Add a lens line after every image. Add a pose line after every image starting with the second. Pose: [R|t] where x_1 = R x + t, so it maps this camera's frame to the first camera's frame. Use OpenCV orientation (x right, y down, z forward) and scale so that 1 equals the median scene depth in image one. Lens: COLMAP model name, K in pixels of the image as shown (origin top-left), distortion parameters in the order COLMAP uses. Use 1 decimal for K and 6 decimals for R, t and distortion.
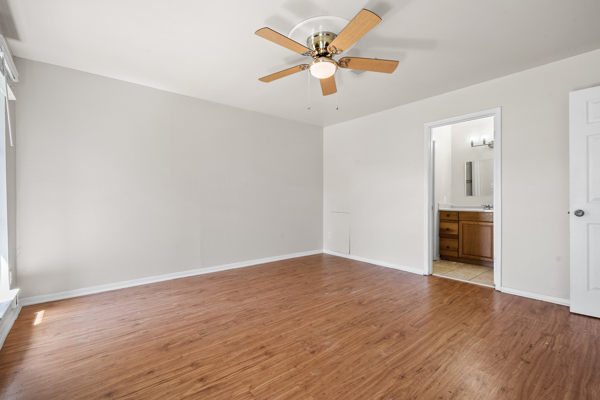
lens RADIAL K [[272.5, 0, 299.4], [0, 272.5, 198.0], [0, 0, 1]] dist [0.001318, 0.000247]
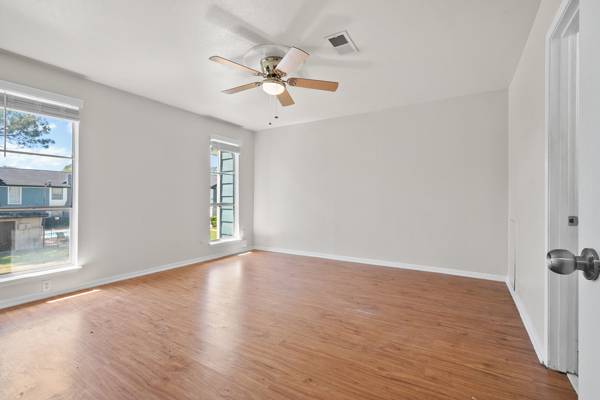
lens RADIAL K [[272.5, 0, 300.3], [0, 272.5, 198.5], [0, 0, 1]] dist [0.001318, 0.000247]
pose [[0.313546, 0.001272, -0.949572, 1.025177], [0.002803, 0.999994, 0.002265, -0.000199], [0.949569, -0.003372, 0.313541, 0.623835]]
